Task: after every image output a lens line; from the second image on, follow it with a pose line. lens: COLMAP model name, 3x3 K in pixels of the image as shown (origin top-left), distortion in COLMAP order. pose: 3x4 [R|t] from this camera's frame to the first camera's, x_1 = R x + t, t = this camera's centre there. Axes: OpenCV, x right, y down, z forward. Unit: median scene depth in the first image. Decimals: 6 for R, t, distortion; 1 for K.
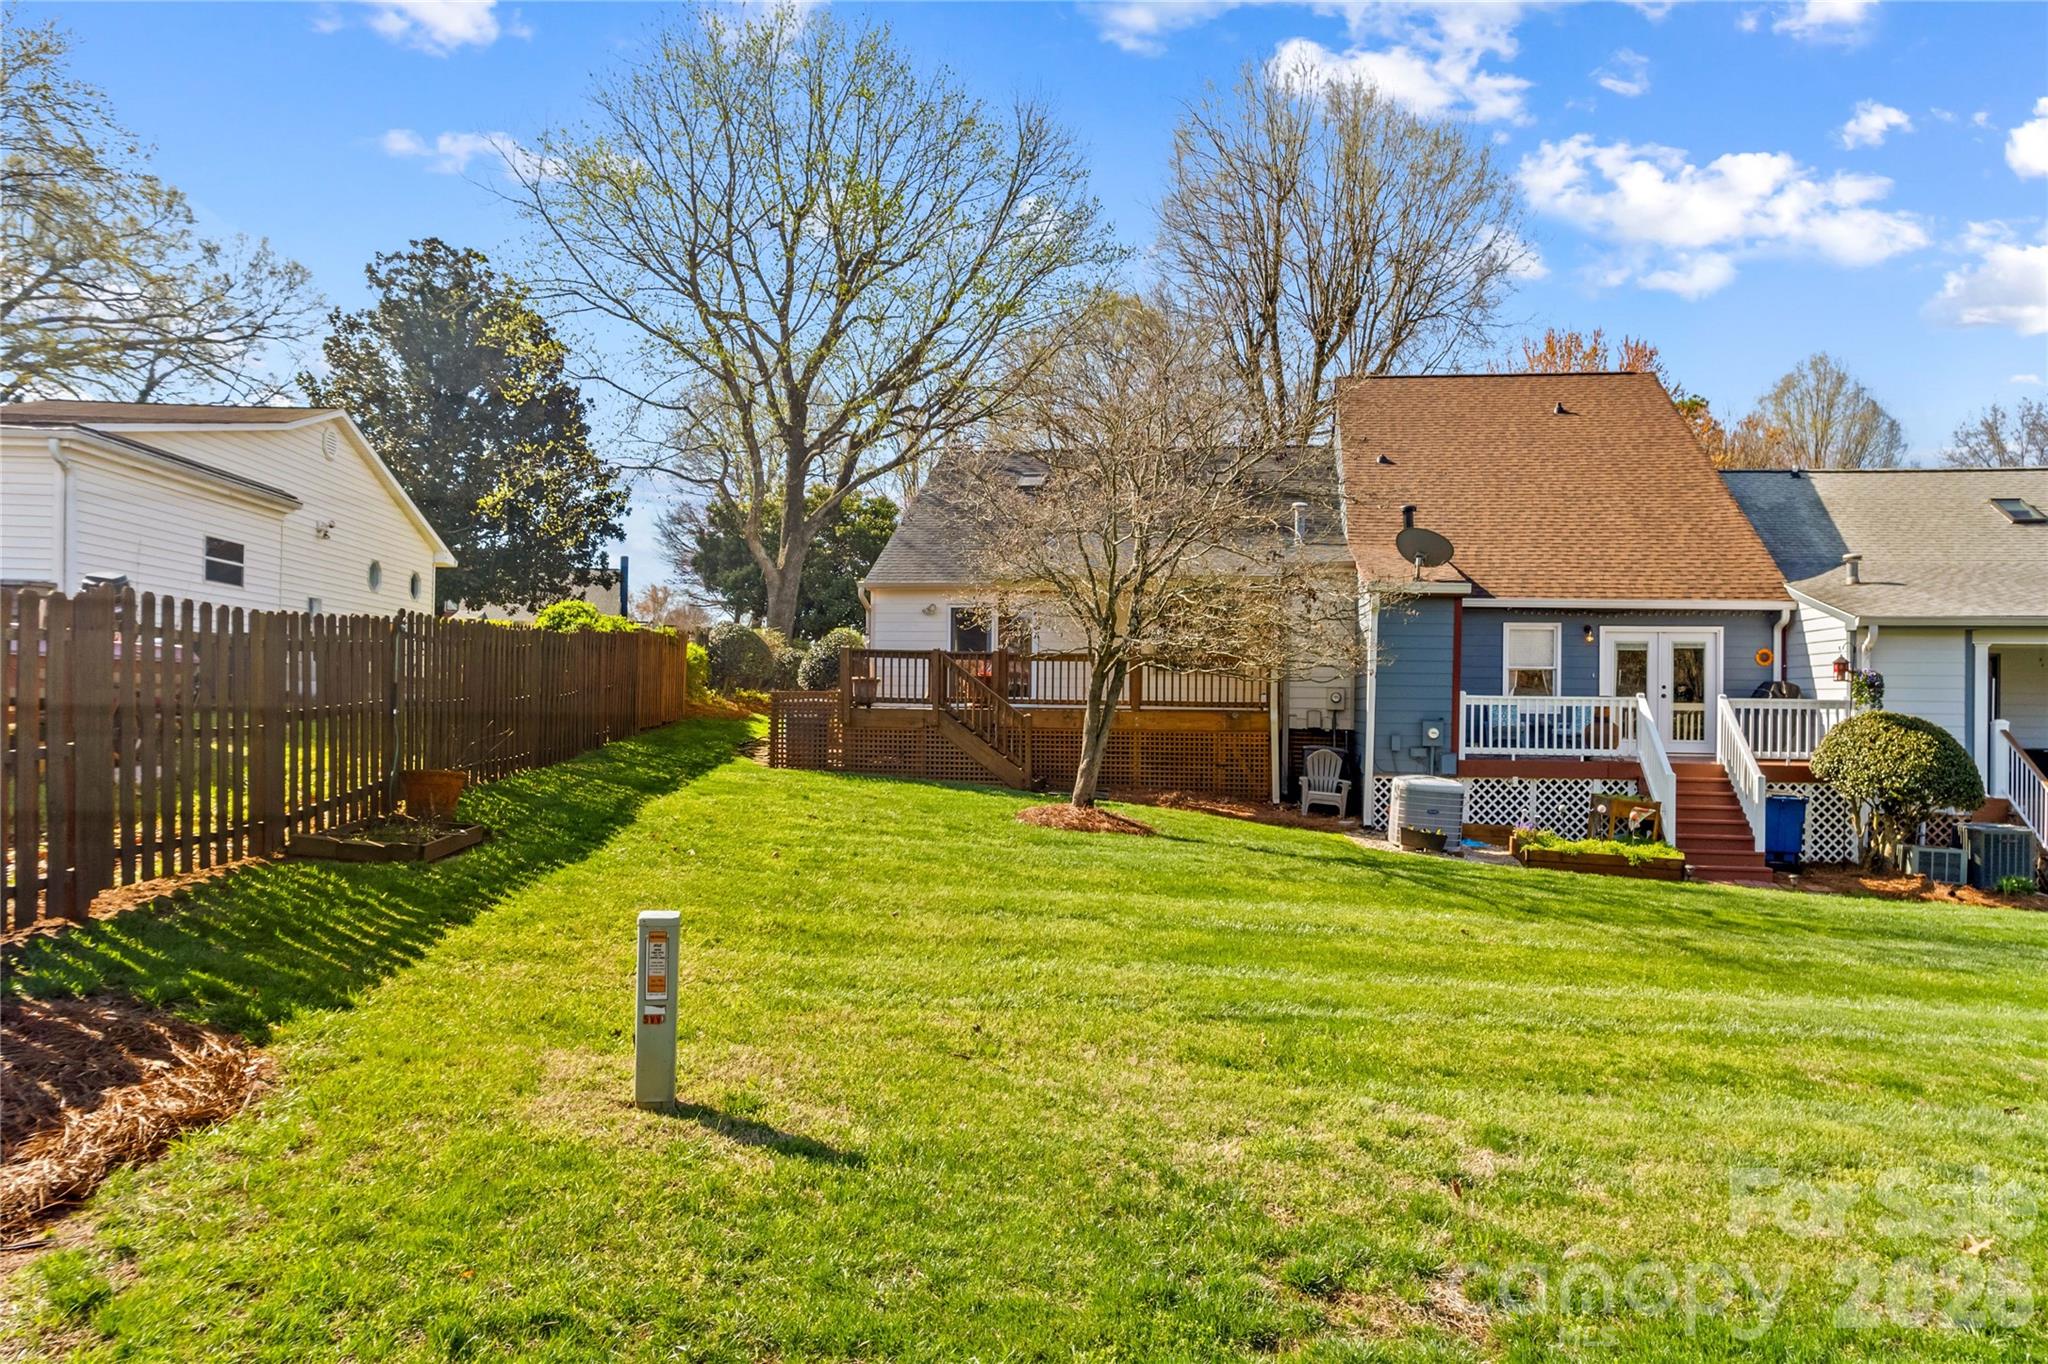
lens RADIAL K [[1305.1, 0, 1015.7], [0, 1305.1, 681.5], [0, 0, 1]] dist [-0.072928, 0.059304]
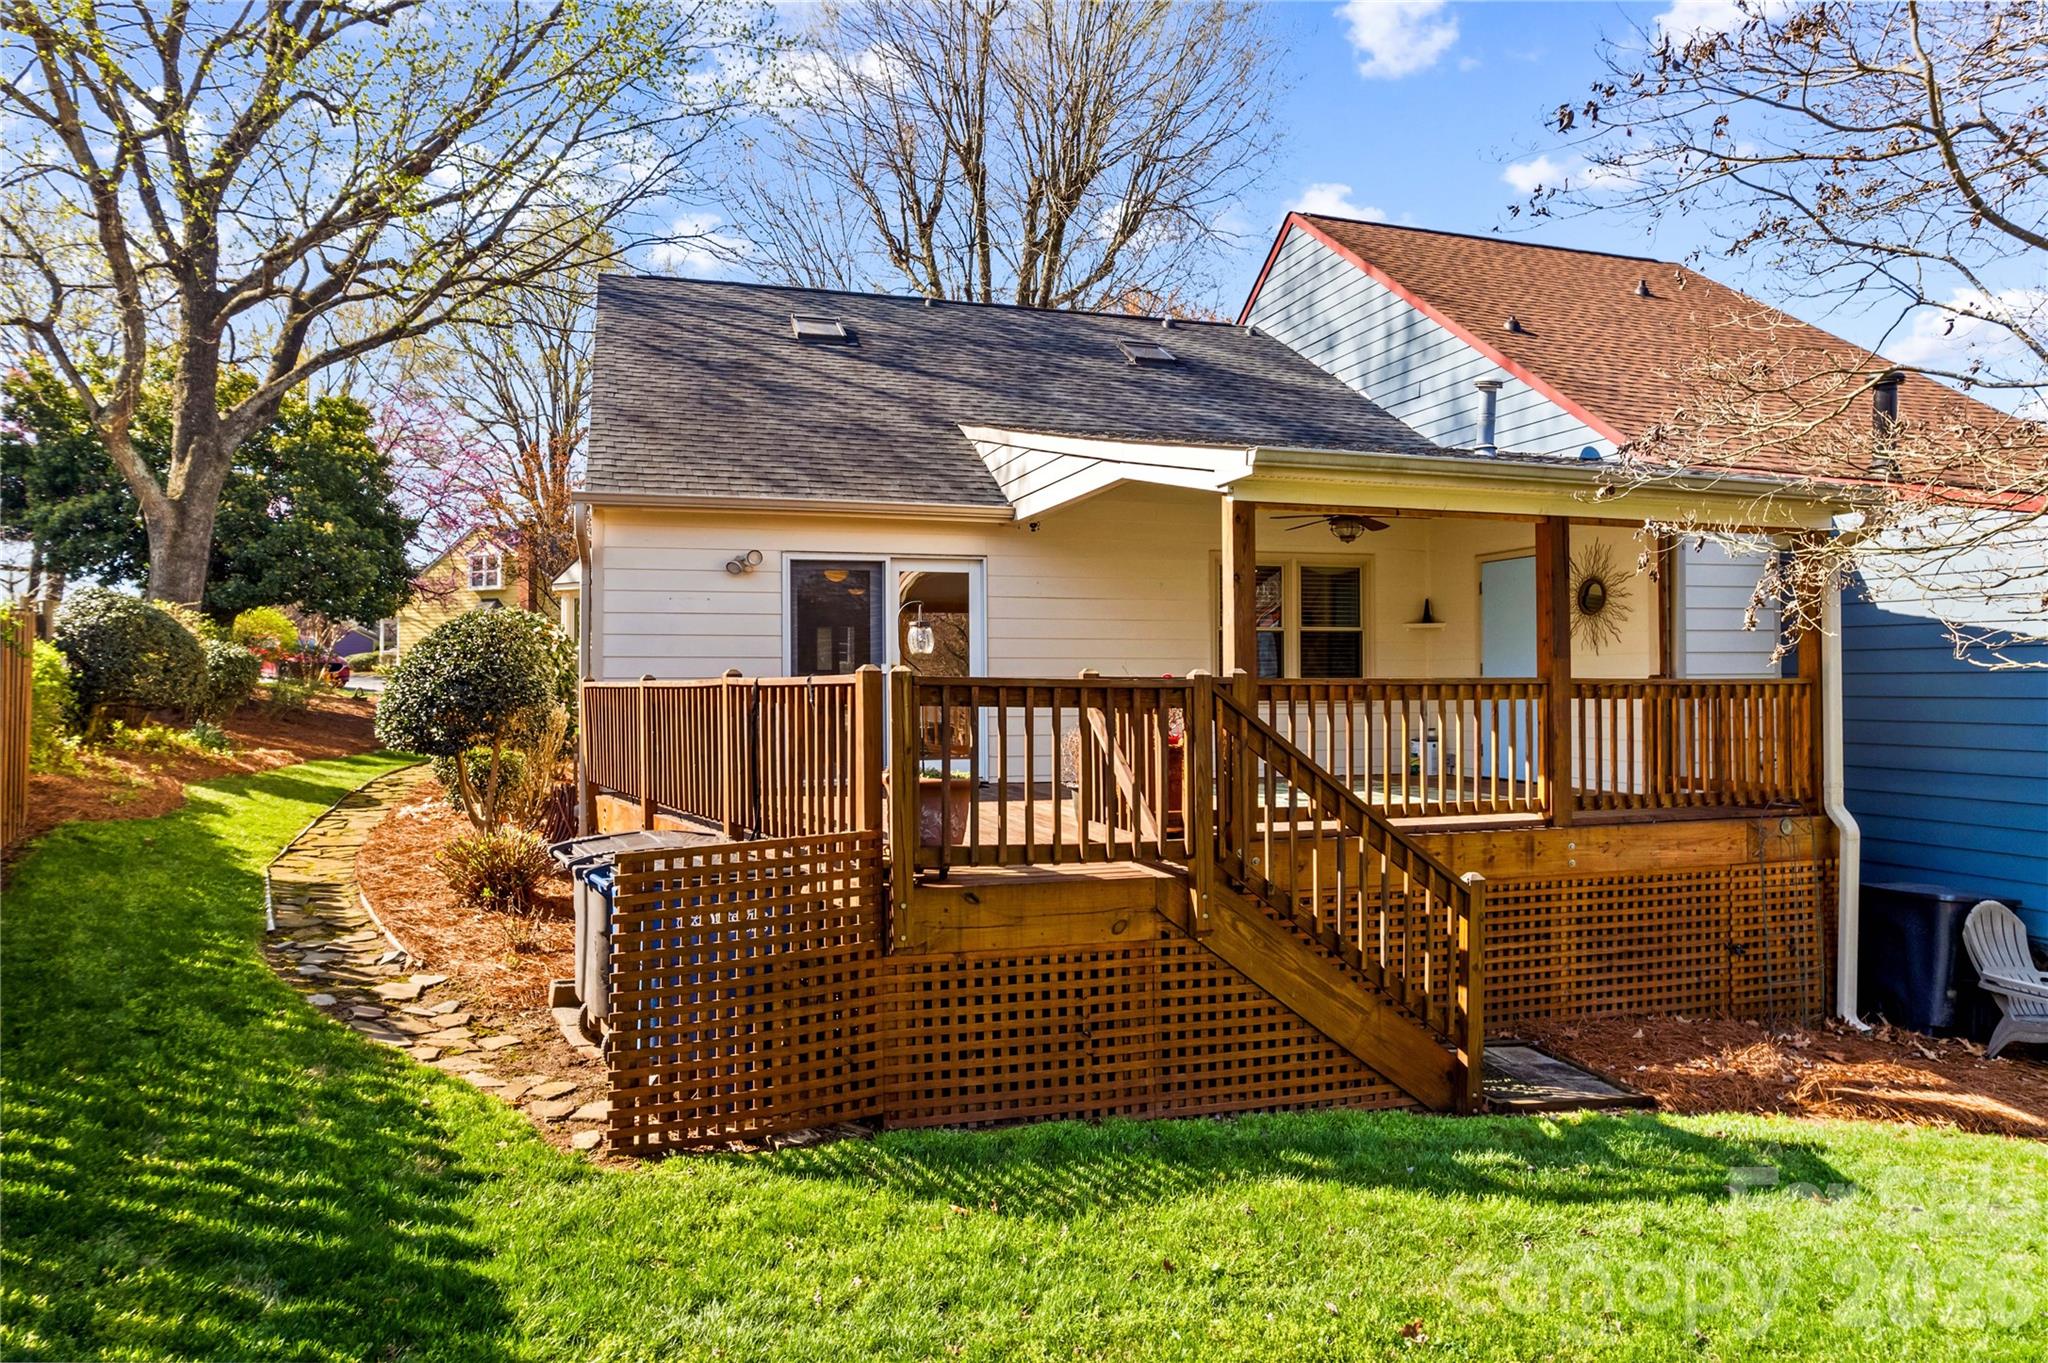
lens RADIAL K [[1305.1, 0, 1015.7], [0, 1305.1, 681.0], [0, 0, 1]] dist [-0.072928, 0.059304]
pose [[0.895768, -0.010842, 0.444390, -0.097687], [0.005484, 0.999896, 0.013342, -0.012327], [-0.444488, -0.009514, 0.895734, 0.327443]]
